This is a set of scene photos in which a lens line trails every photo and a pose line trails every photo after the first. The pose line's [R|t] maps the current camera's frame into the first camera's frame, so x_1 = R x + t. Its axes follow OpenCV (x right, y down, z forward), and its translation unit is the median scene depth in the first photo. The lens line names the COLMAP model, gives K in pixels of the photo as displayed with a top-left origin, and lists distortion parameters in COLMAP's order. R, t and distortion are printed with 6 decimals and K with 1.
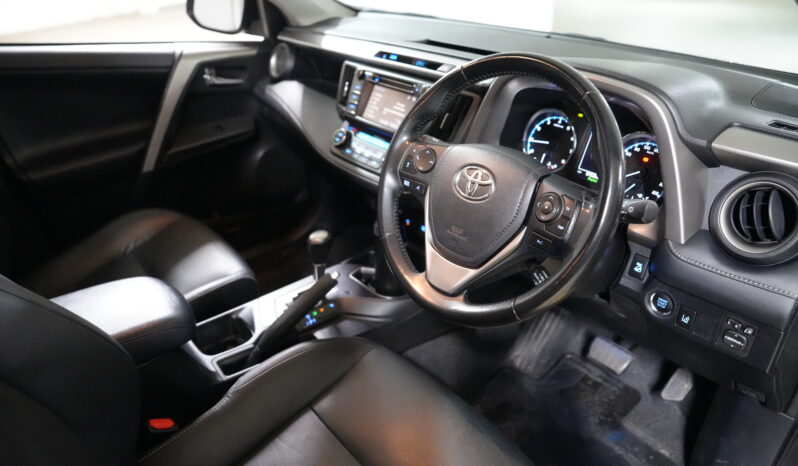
lens RADIAL K [[544.7, 0, 399.0], [0, 544.7, 233.0], [0, 0, 1]] dist [-0.121344, 0.092885]
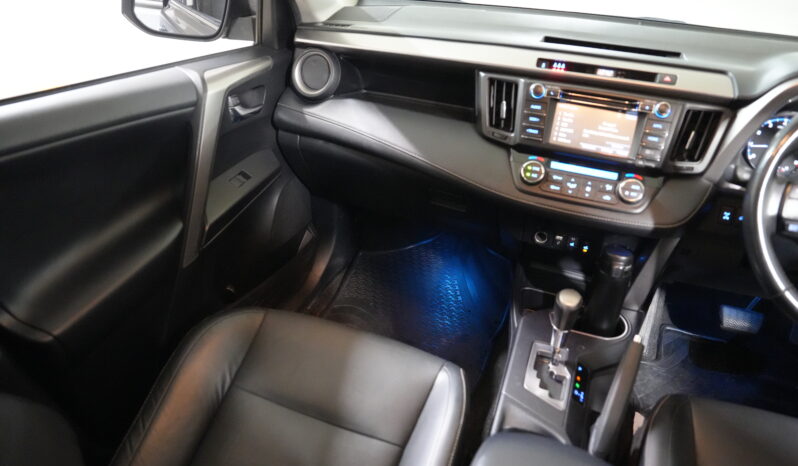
lens RADIAL K [[544.7, 0, 399.0], [0, 544.7, 233.0], [0, 0, 1]] dist [-0.121344, 0.092885]
pose [[0.881833, -0.239131, 0.406431, -0.650943], [0.206913, 0.970699, 0.122189, -0.232073], [-0.423741, -0.023654, 0.905474, 0.352091]]
